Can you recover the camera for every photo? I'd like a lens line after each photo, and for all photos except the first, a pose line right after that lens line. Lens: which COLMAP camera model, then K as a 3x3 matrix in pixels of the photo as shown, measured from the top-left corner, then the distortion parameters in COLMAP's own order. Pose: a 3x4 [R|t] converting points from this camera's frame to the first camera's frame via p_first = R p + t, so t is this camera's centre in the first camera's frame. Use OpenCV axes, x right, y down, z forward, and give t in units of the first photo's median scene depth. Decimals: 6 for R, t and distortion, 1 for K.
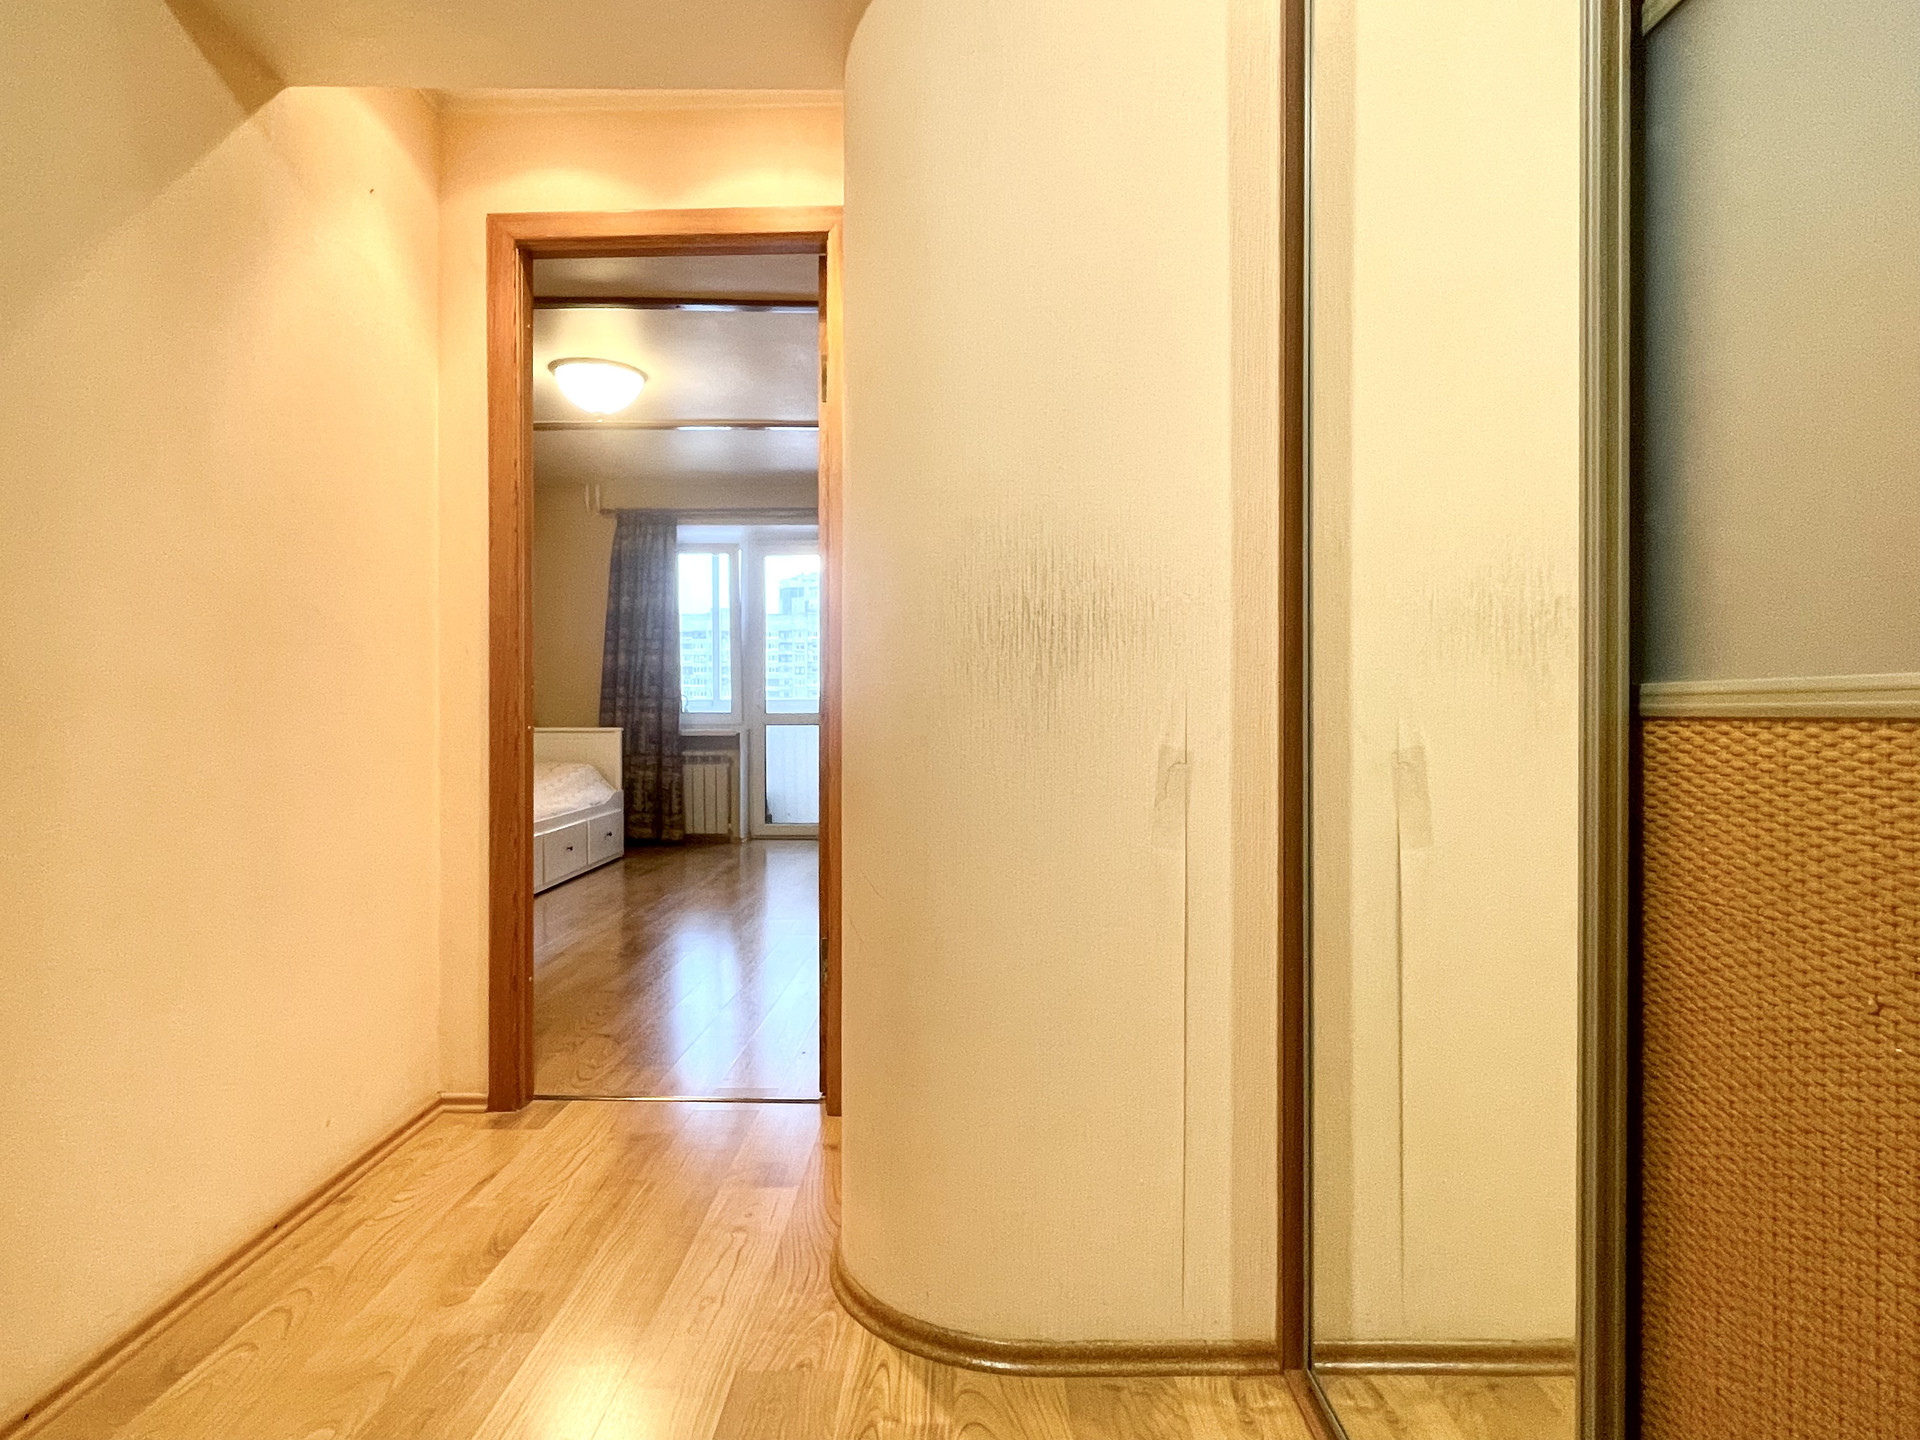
lens RADIAL K [[1072.8, 0, 968.1], [0, 1072.8, 714.4], [0, 0, 1]] dist [-0.005797, -0.001051]
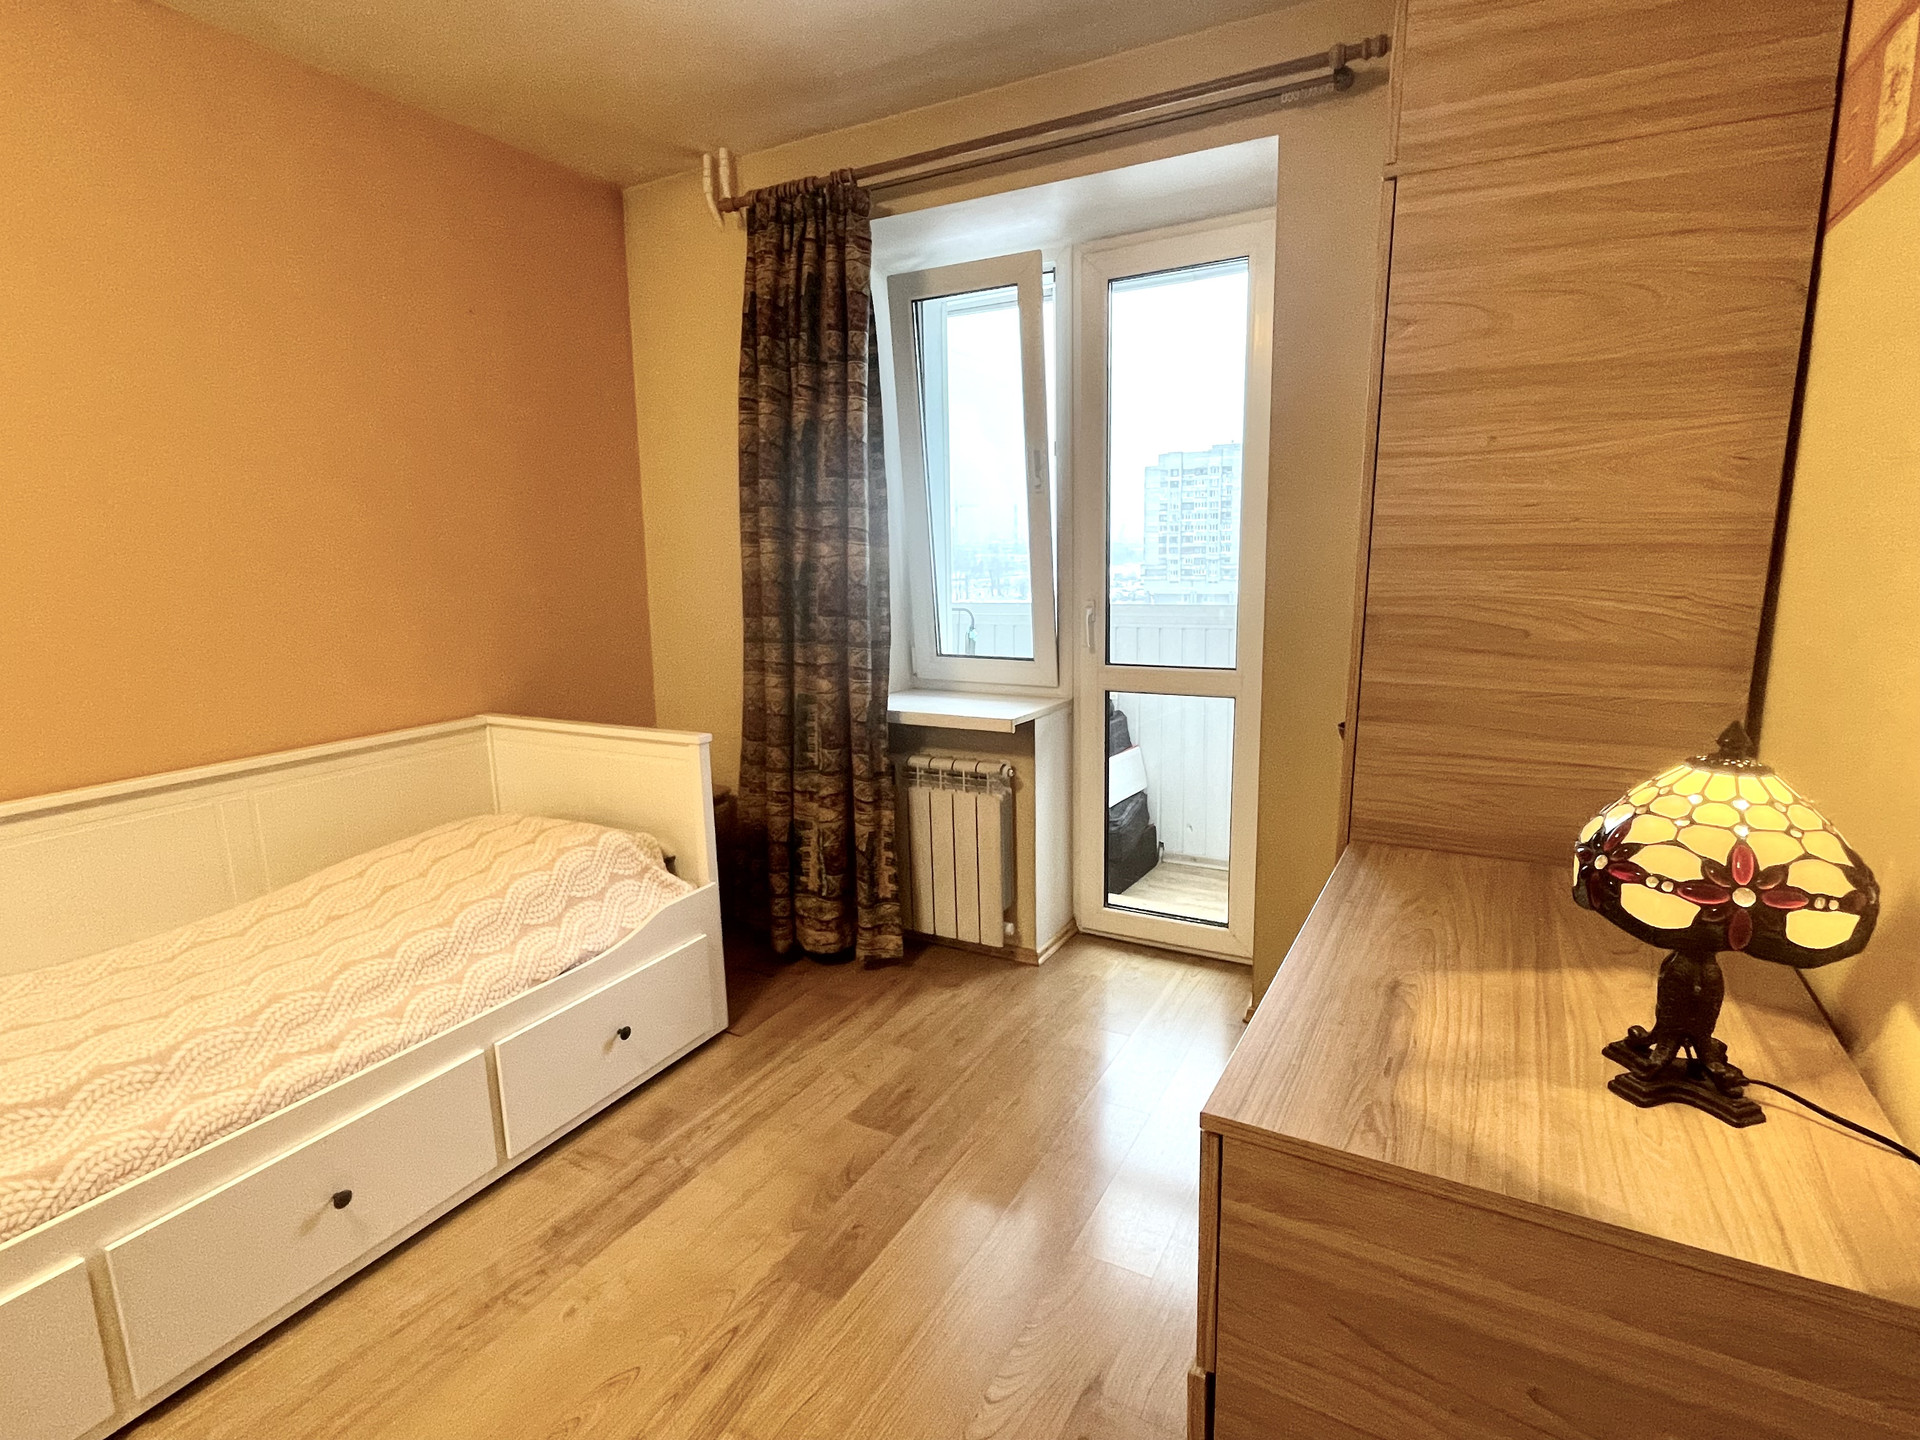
lens RADIAL K [[947.9, 0, 967.9], [0, 947.9, 712.2], [0, 0, 1]] dist [-0.001025, -0.000261]
pose [[0.875365, 0.067783, -0.478687, -0.059765], [0.018524, 0.984693, 0.173309, -0.052692], [0.483107, -0.160576, 0.860711, 0.687682]]
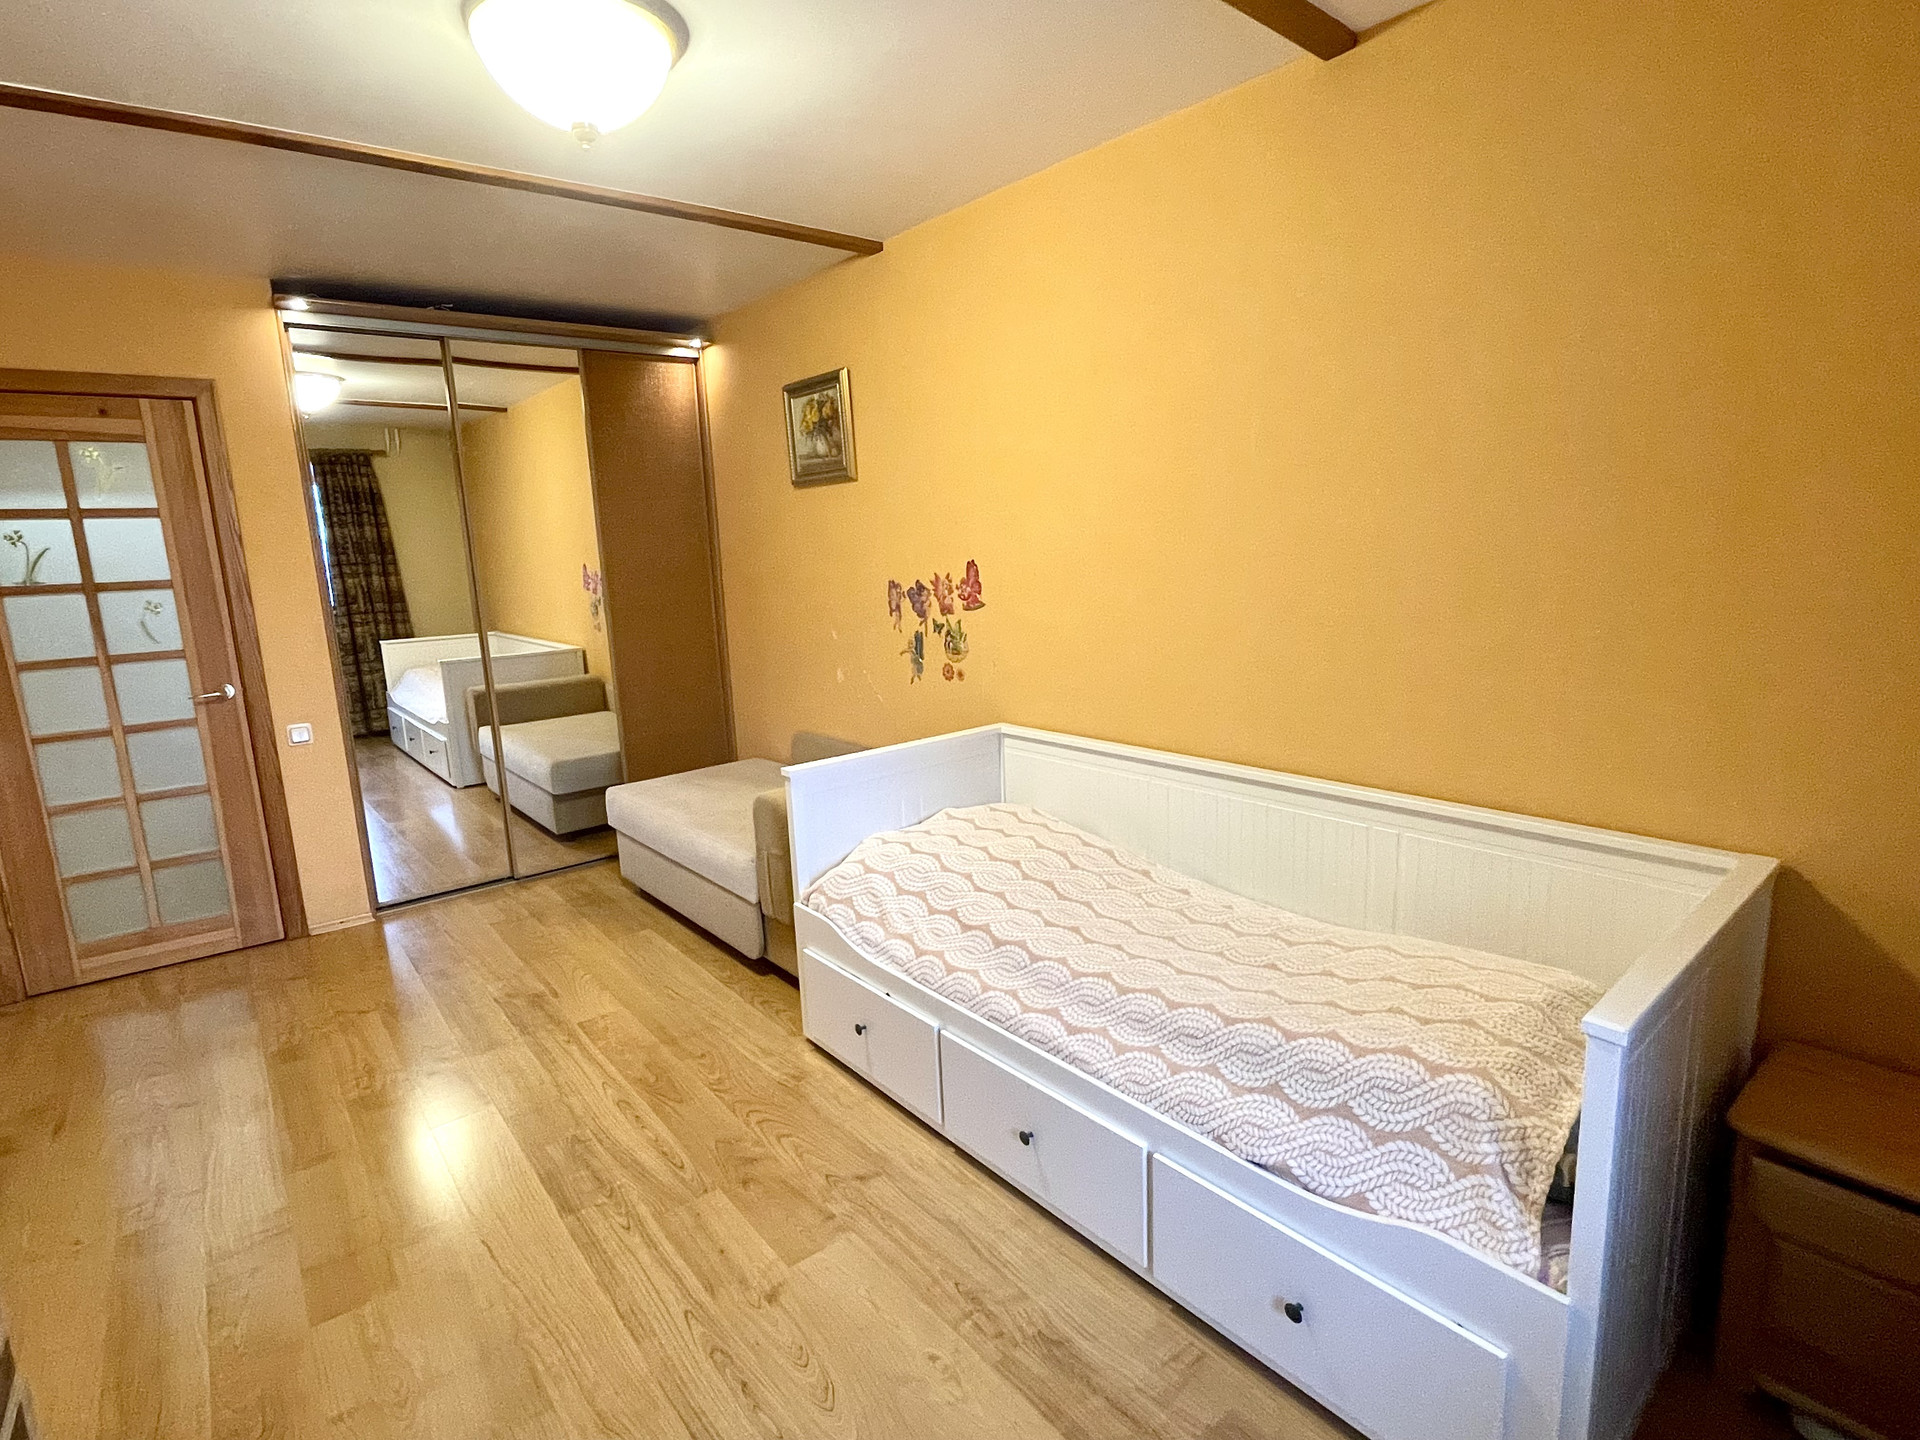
lens RADIAL K [[947.9, 0, 967.9], [0, 947.9, 712.2], [0, 0, 1]] dist [-0.001025, -0.000261]
pose [[-0.775422, 0.141993, -0.615271, -0.131428], [0.037637, 0.983049, 0.179436, -0.076122], [0.630320, 0.115982, -0.767623, 1.006244]]
